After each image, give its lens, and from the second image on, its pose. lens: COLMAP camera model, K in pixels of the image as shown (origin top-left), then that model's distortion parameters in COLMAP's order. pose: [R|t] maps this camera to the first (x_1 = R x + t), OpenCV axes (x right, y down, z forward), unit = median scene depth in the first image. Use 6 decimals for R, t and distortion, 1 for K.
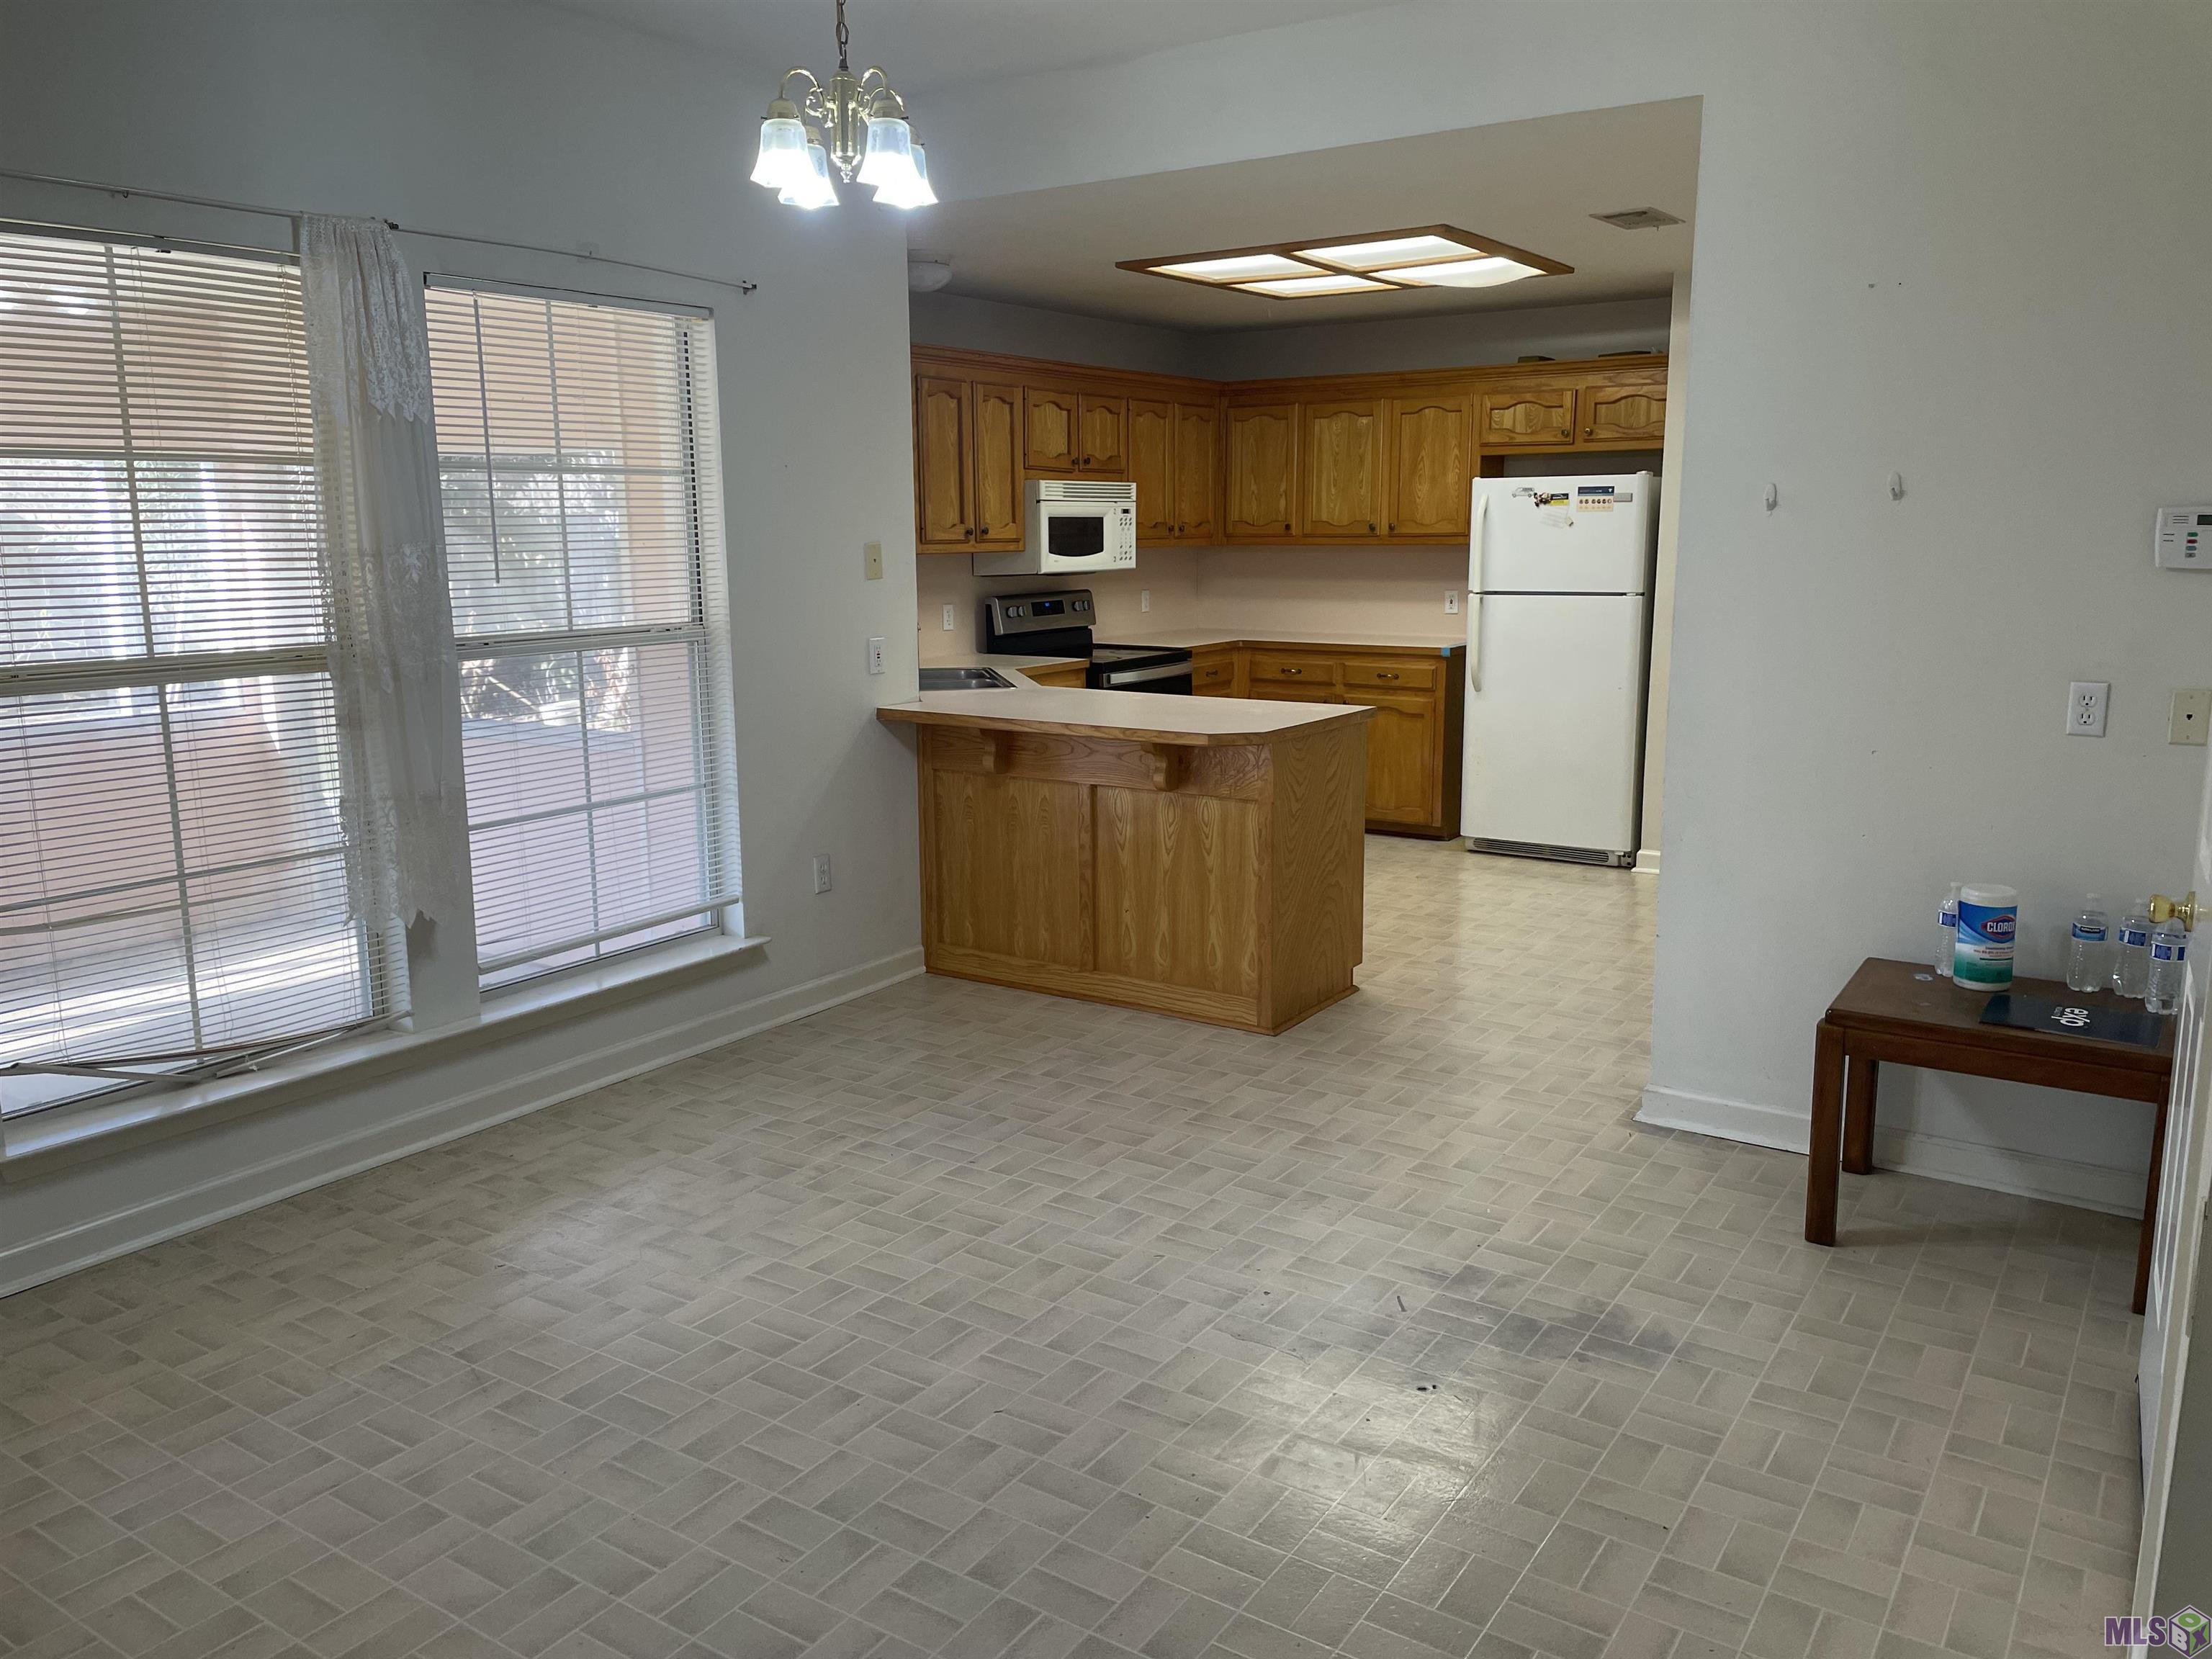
lens RADIAL K [[1685.3, 0, 1106.0], [0, 1685.3, 829.5], [0, 0, 1]] dist [0.096074, -0.123690]
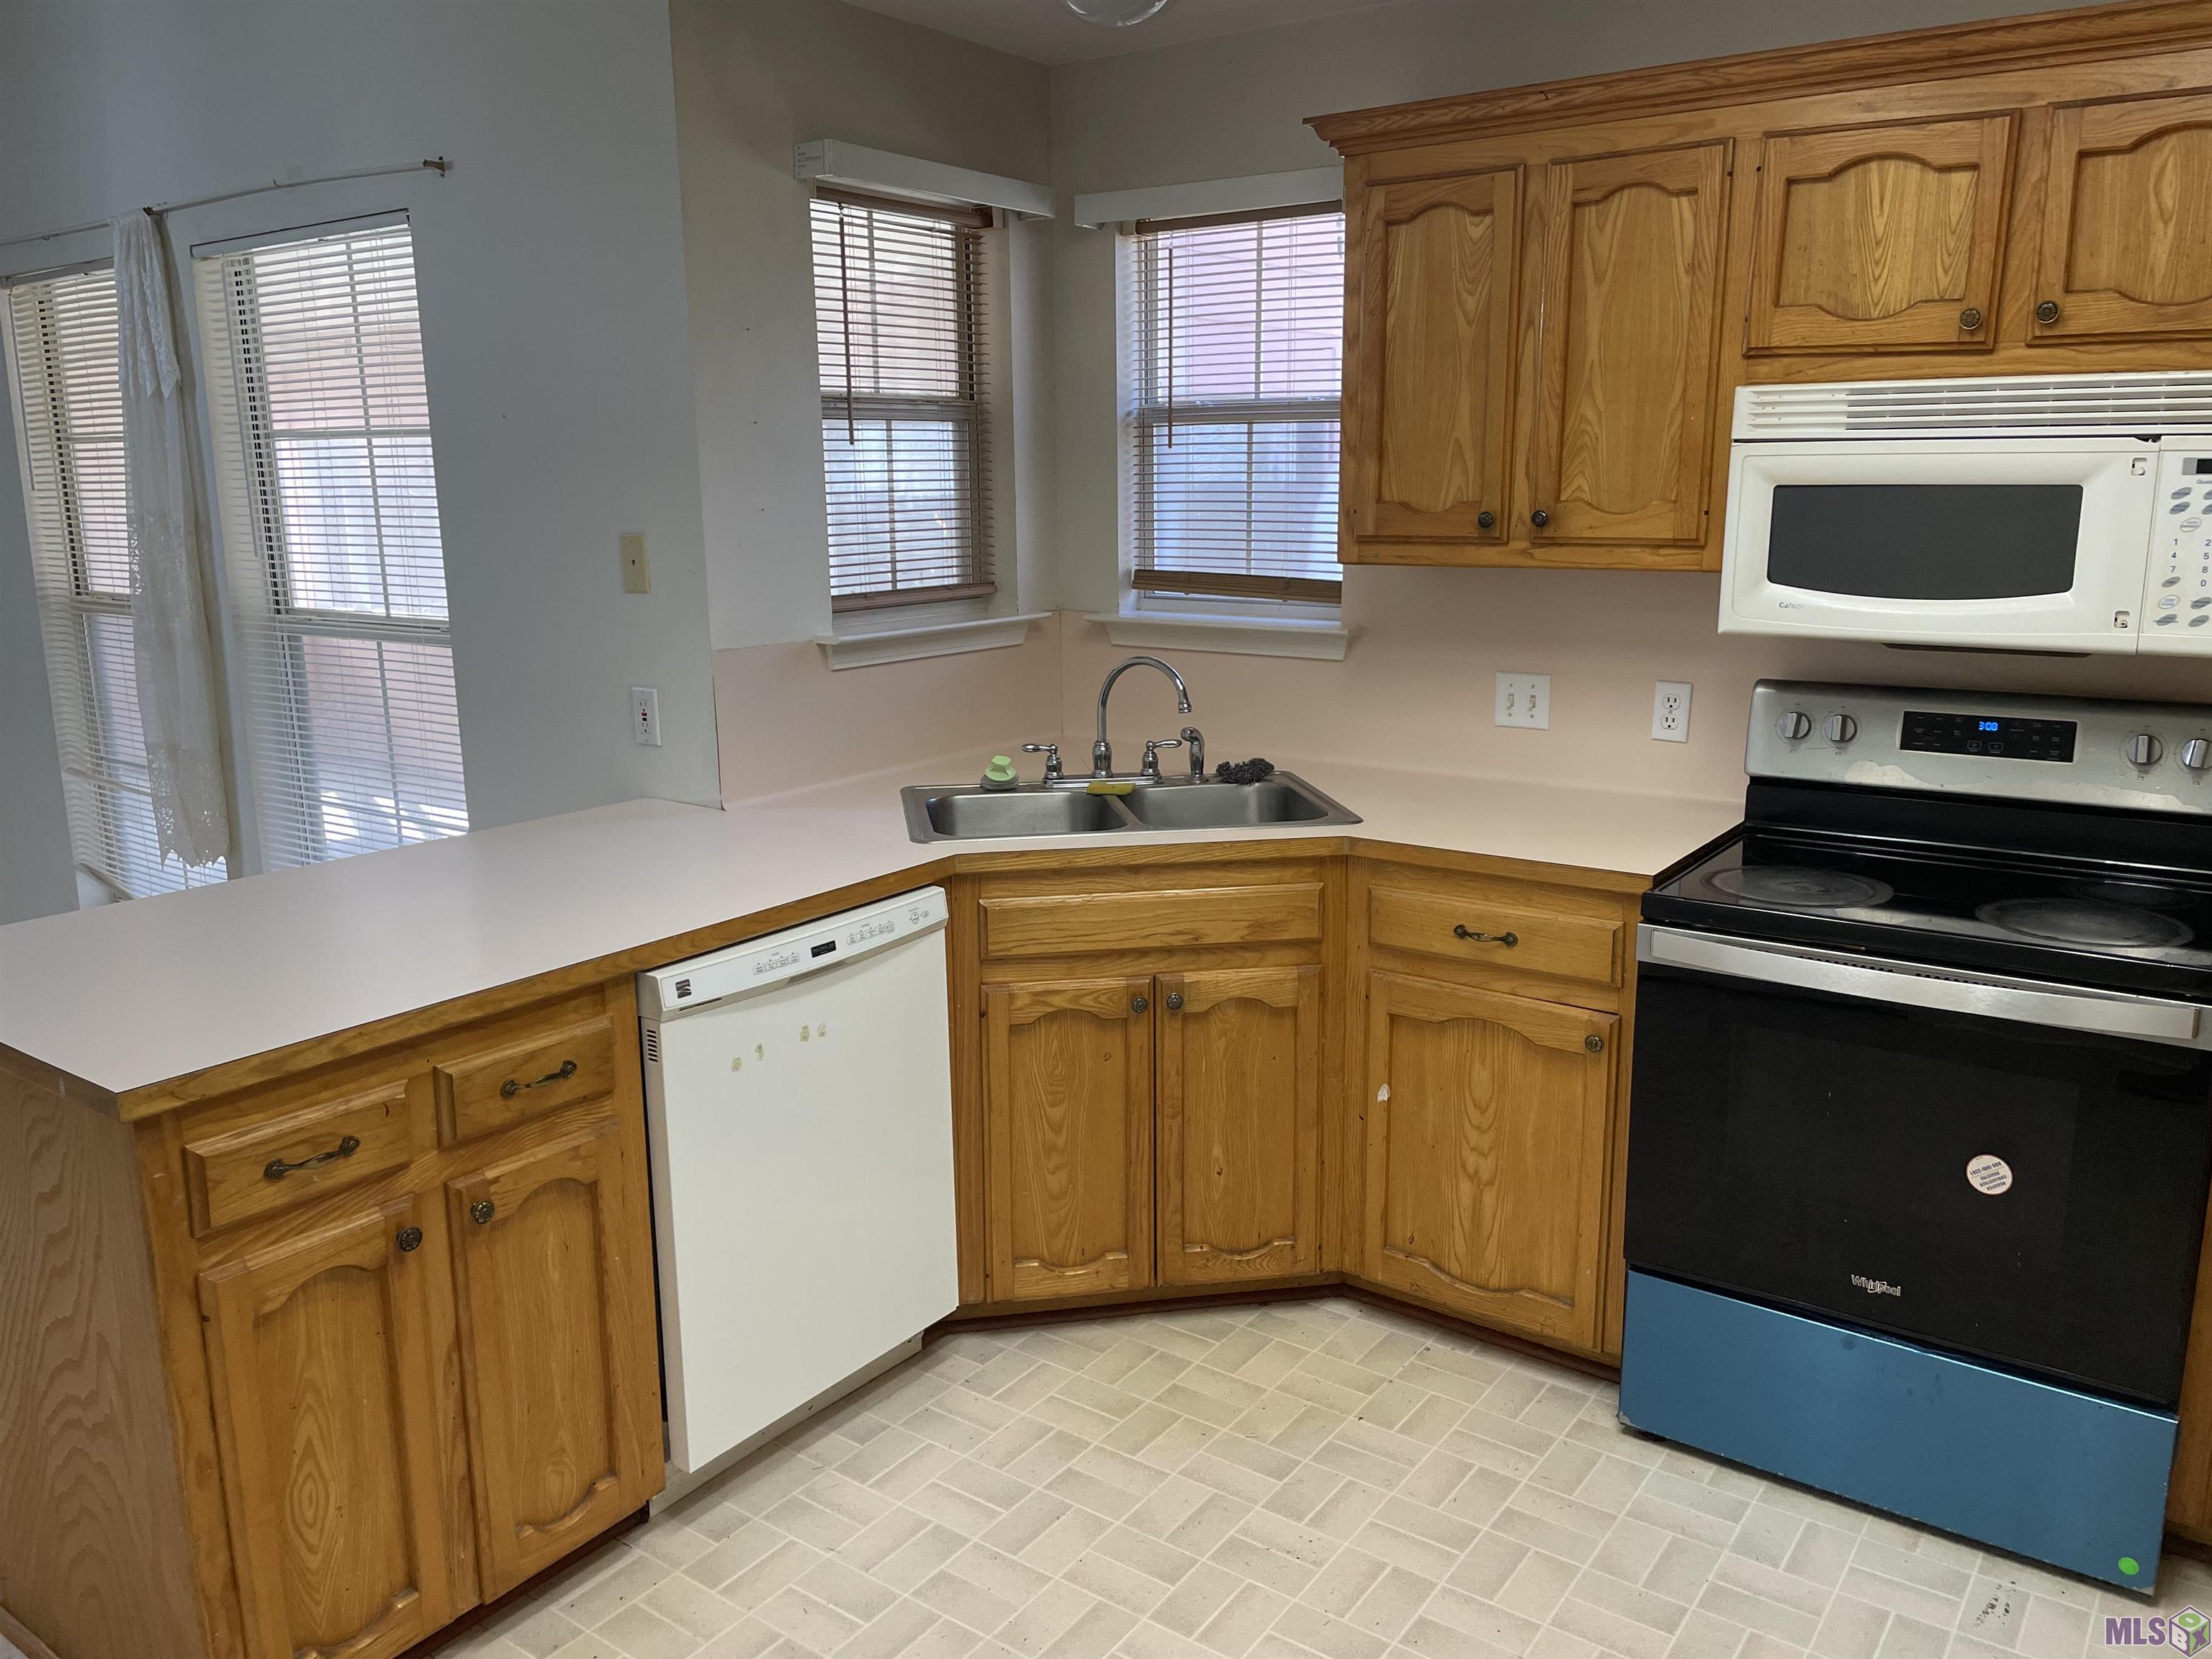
lens RADIAL K [[1656.2, 0, 1152.1], [0, 1656.2, 815.5], [0, 0, 1]] dist [0.088273, -0.121100]
pose [[-0.022576, 0.210046, -0.977431, 0.323009], [-0.173780, 0.961972, 0.210737, -0.160006], [0.984526, 0.174615, 0.014784, 0.827496]]
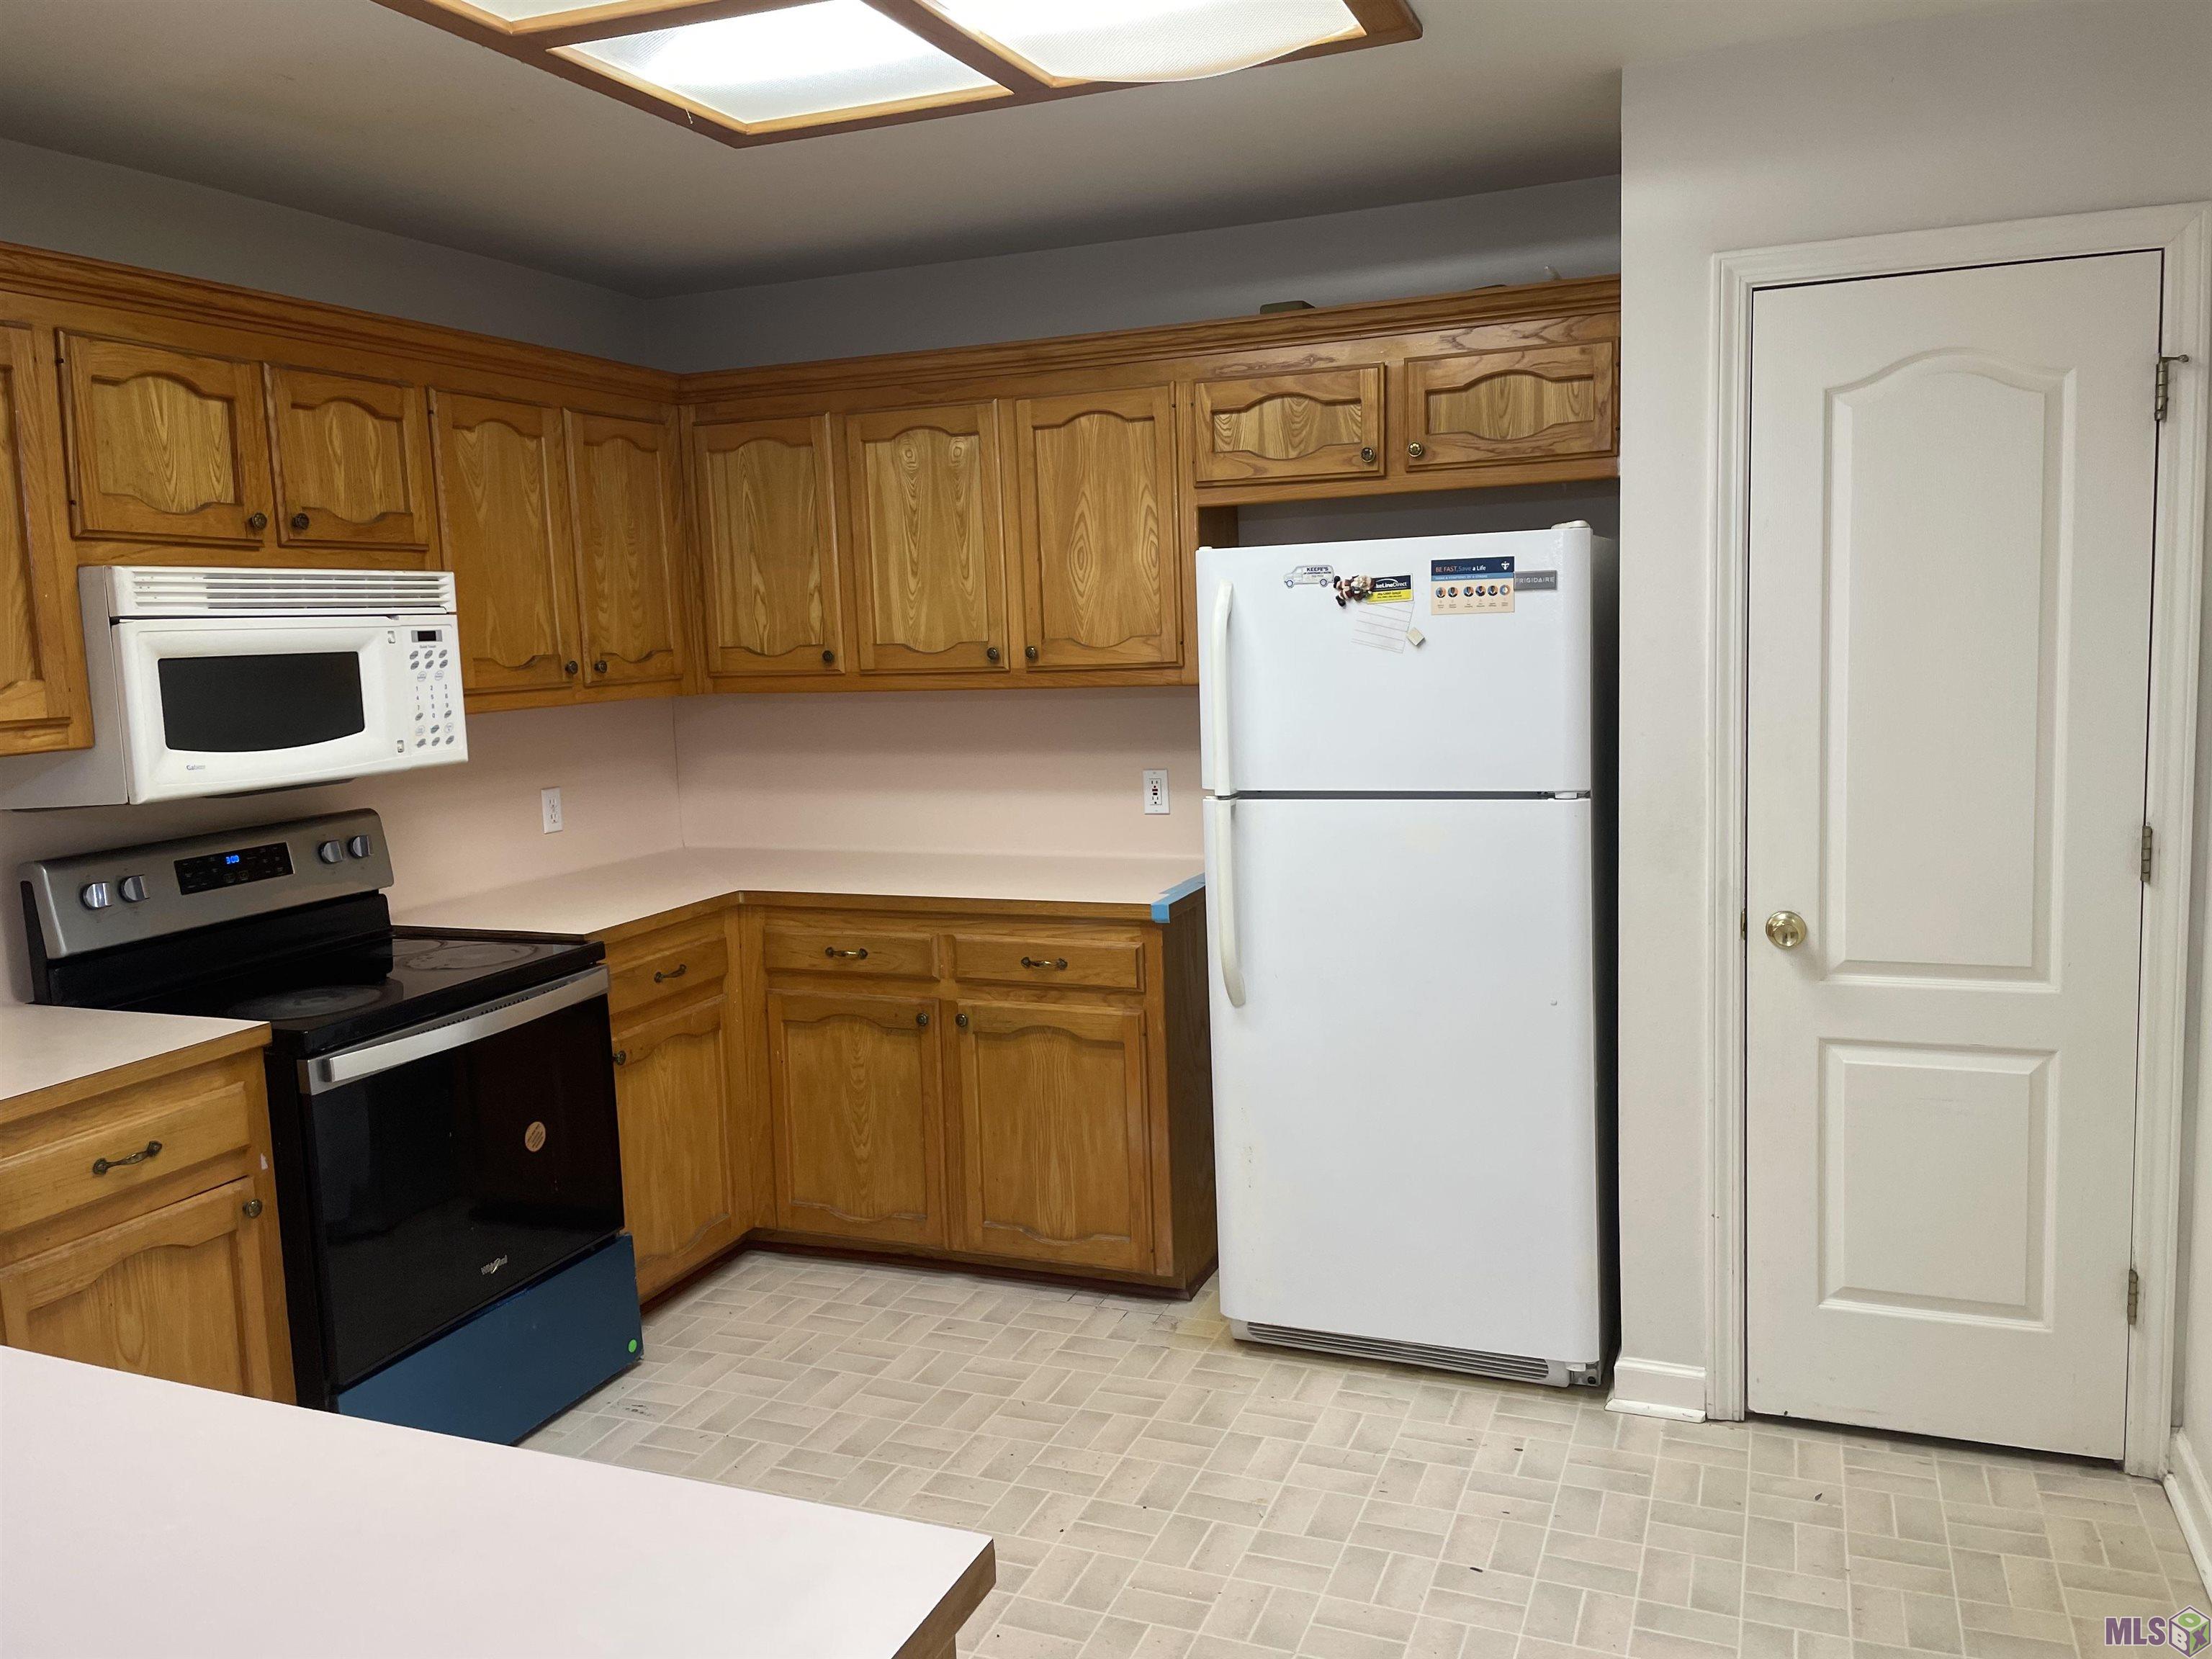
lens RADIAL K [[1656.2, 0, 1152.1], [0, 1656.2, 815.5], [0, 0, 1]] dist [0.088273, -0.121100]
pose [[0.973744, -0.054366, 0.221058, 0.096739], [0.069002, 0.995869, -0.059029, -0.103971], [-0.216935, 0.072732, 0.973473, 0.543248]]
